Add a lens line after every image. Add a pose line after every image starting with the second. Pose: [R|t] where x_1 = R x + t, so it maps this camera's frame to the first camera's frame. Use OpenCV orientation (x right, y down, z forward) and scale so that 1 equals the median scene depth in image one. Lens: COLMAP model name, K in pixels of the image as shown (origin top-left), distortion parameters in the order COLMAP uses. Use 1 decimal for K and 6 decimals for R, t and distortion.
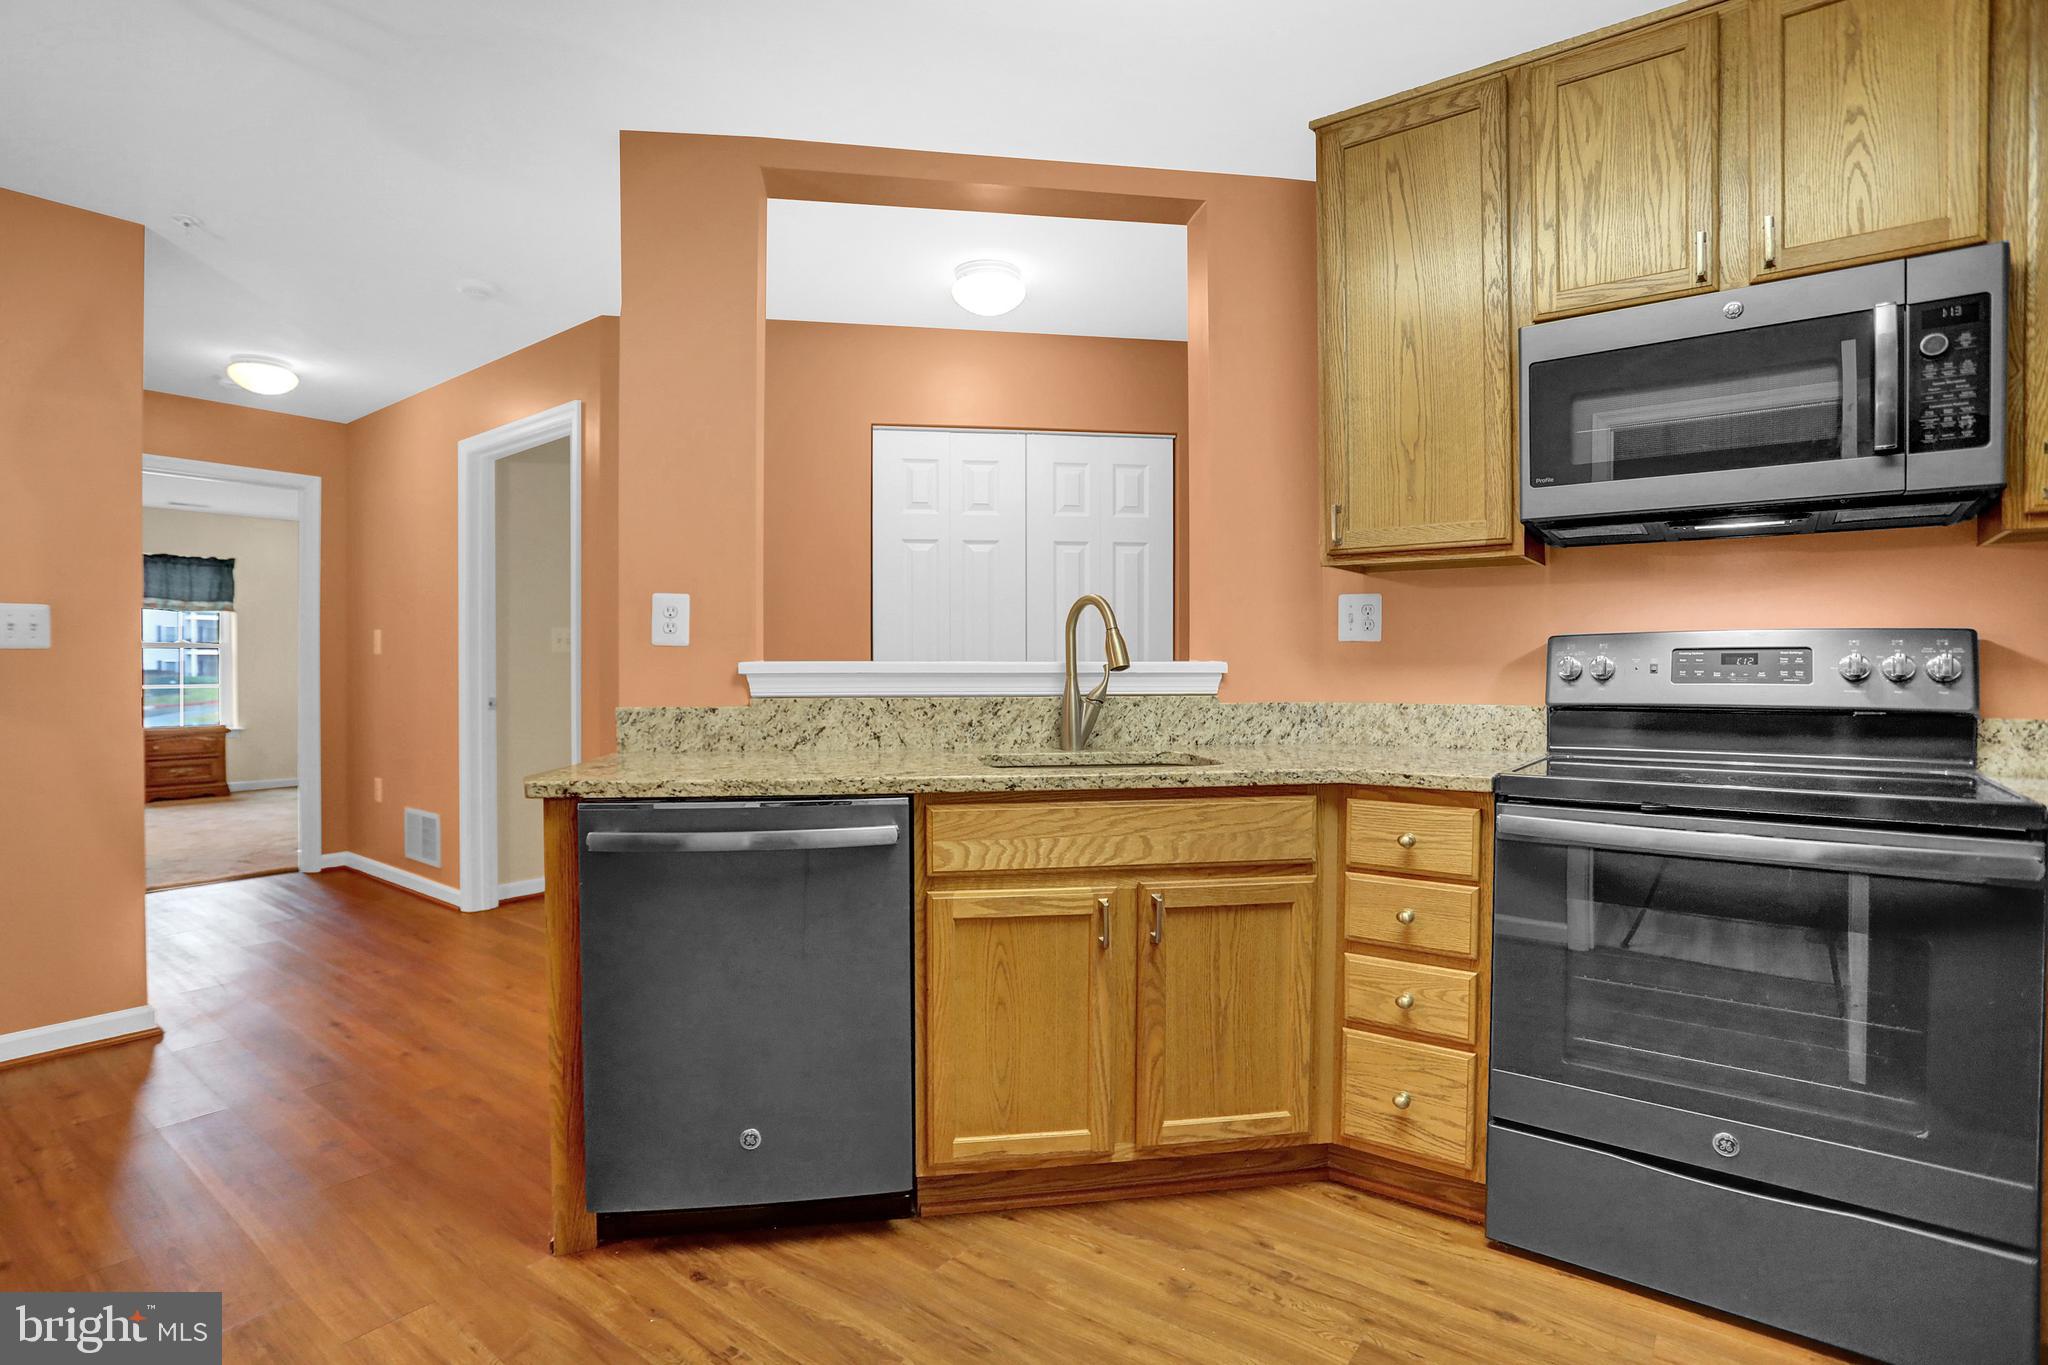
lens RADIAL K [[1004.3, 0, 1017.8], [0, 1004.3, 675.6], [0, 0, 1]] dist [-0.048679, 0.011847]
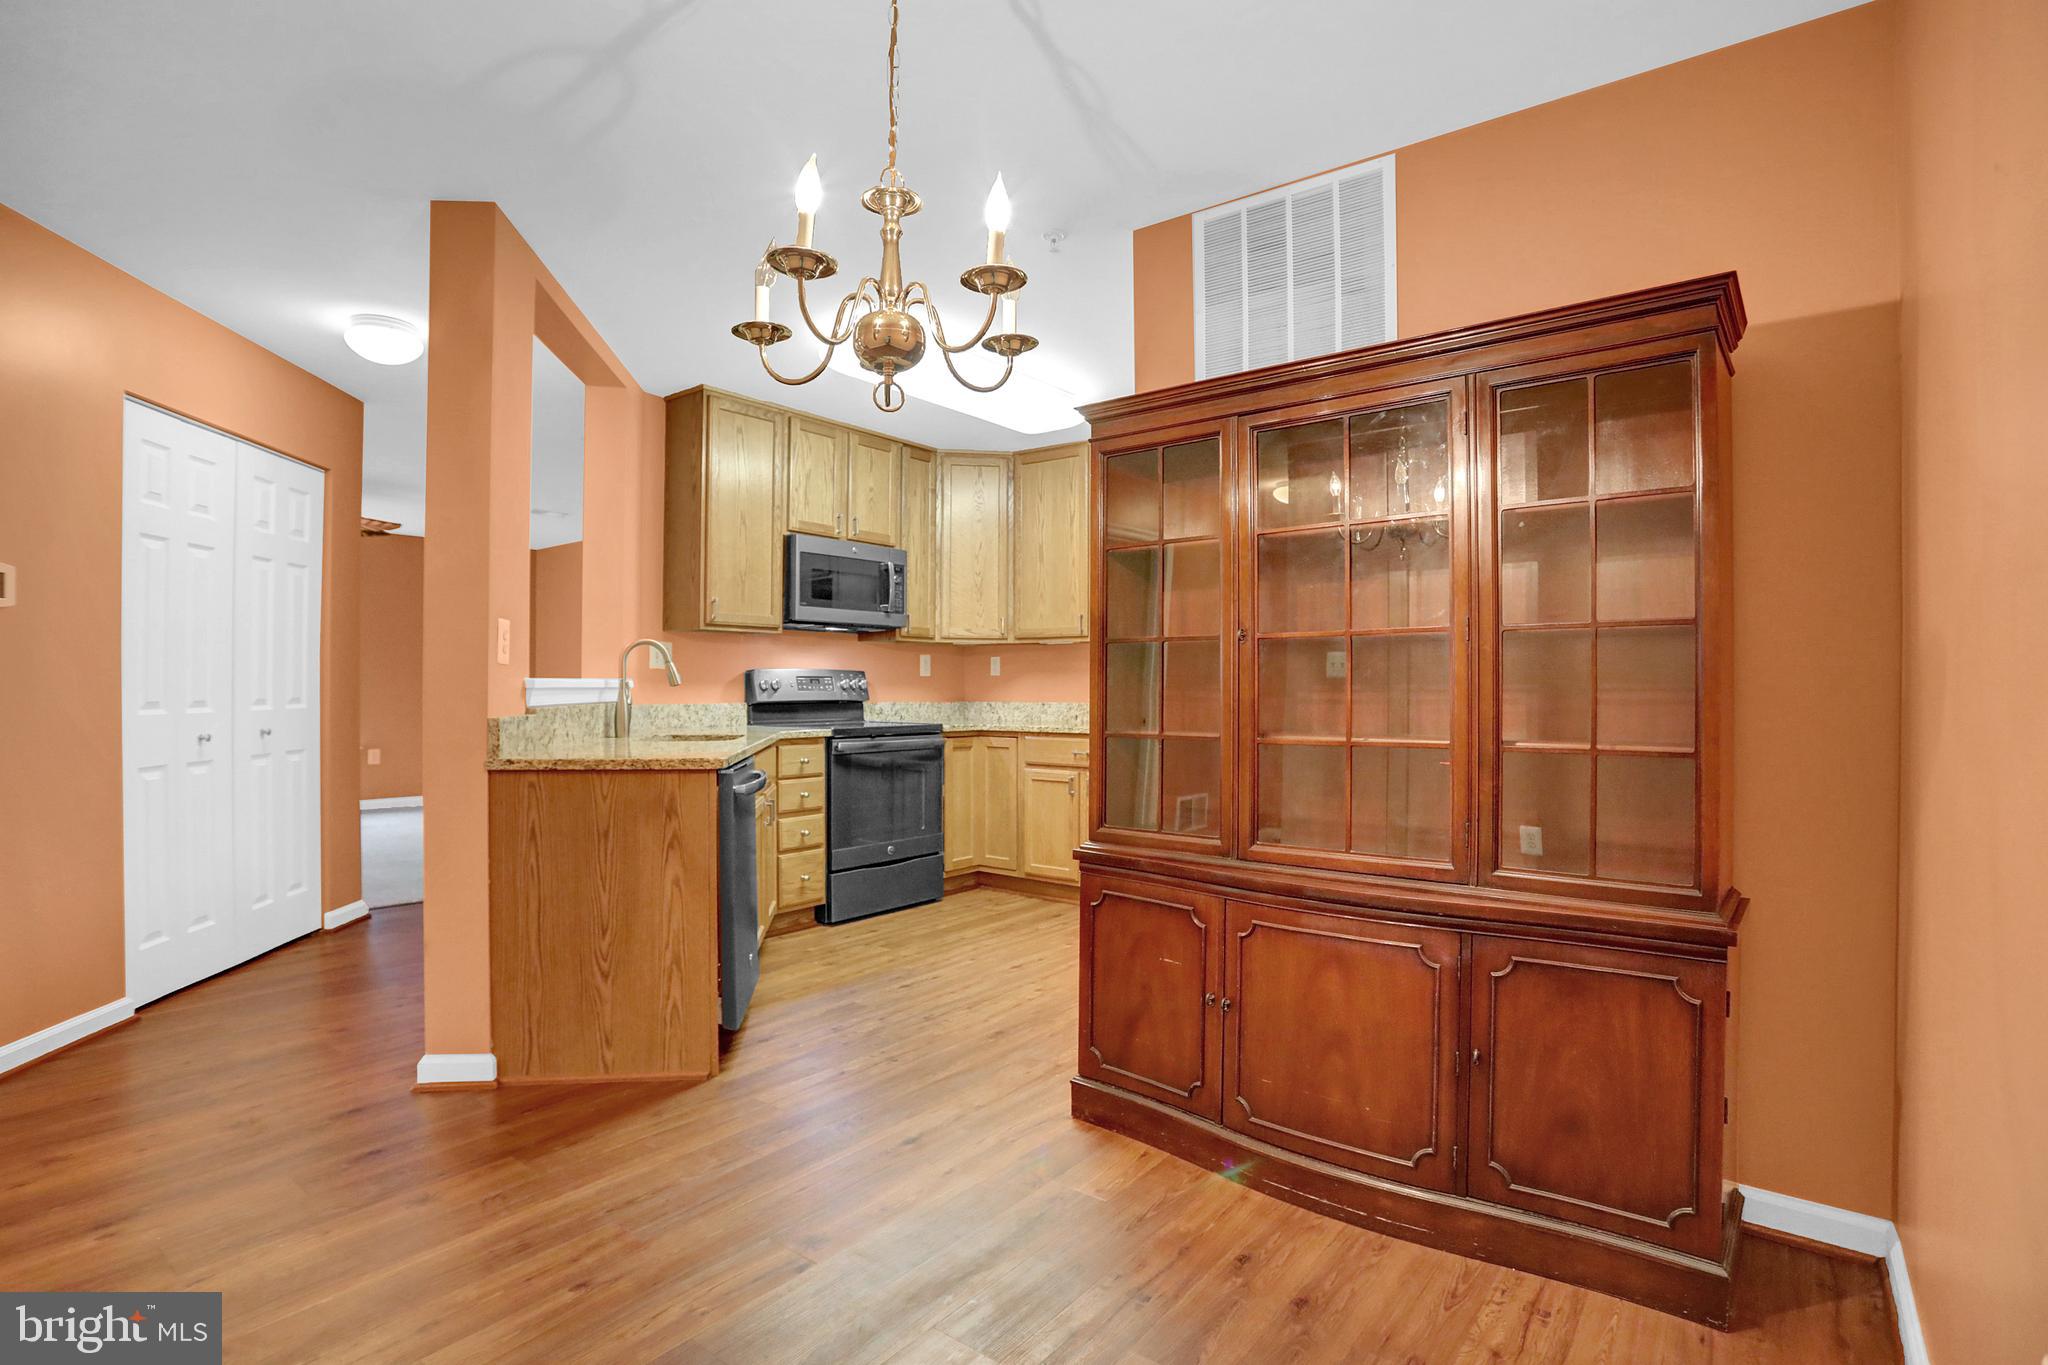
lens RADIAL K [[1004.3, 0, 979.9], [0, 1004.3, 687.6], [0, 0, 1]] dist [-0.048679, 0.011847]
pose [[0.028567, -0.000491, 0.999592, -1.642673], [0.005677, 0.999984, 0.000328, 0.001296], [-0.999576, 0.005666, 0.028569, 0.460208]]
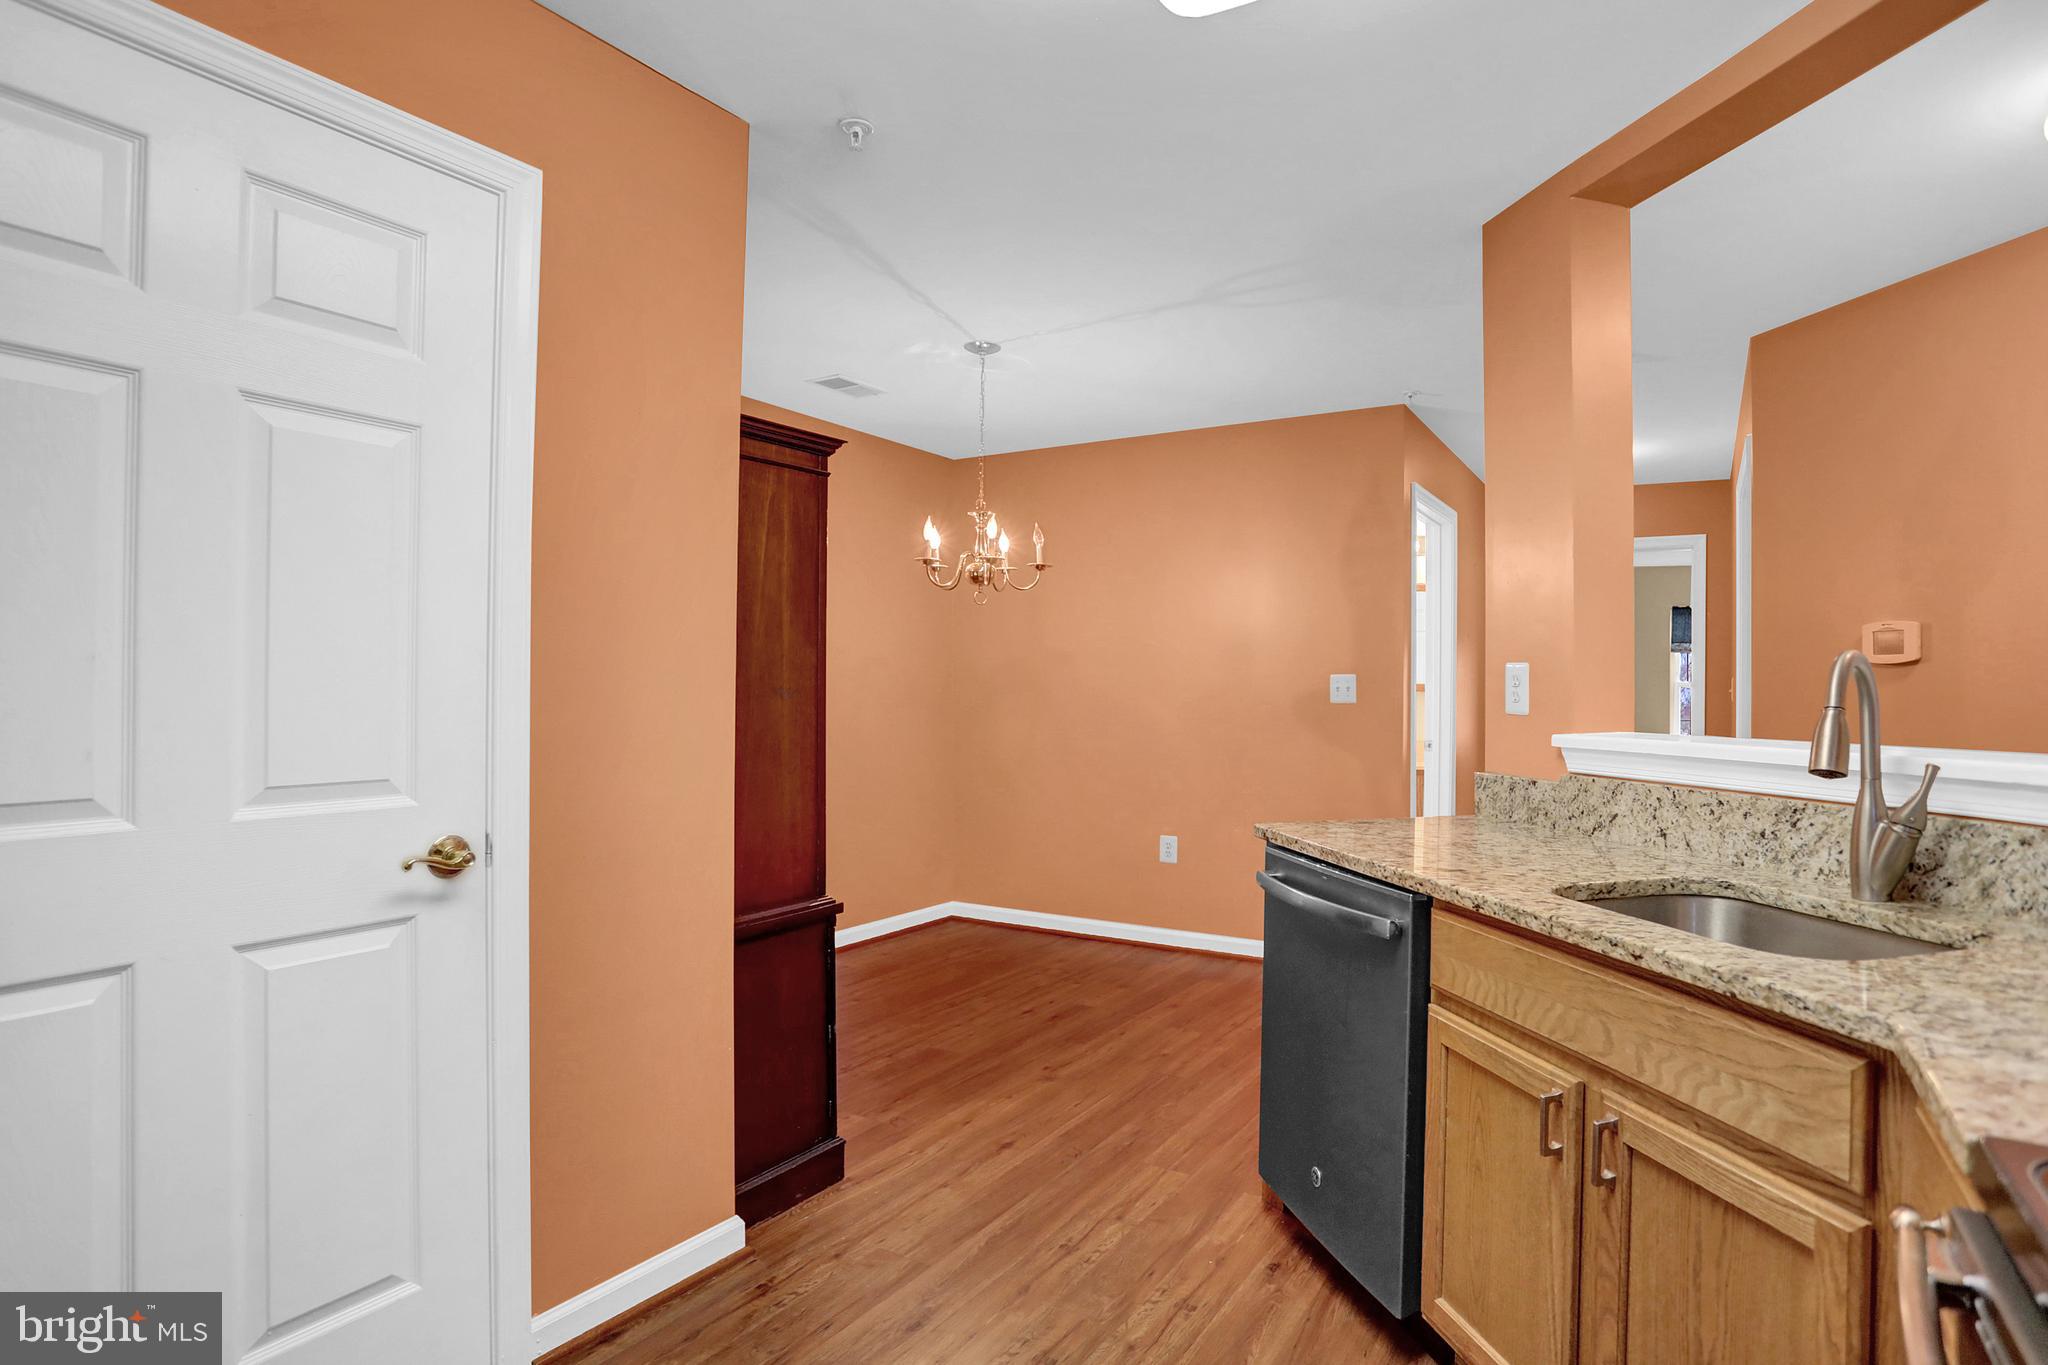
lens RADIAL K [[1004.3, 0, 1119.8], [0, 1004.3, 687.3], [0, 0, 1]] dist [-0.048679, 0.011847]
pose [[0.146942, -0.005272, -0.989131, 0.641960], [-0.017190, 0.999821, -0.007882, -0.047159], [0.988996, 0.018161, 0.146825, 0.510120]]
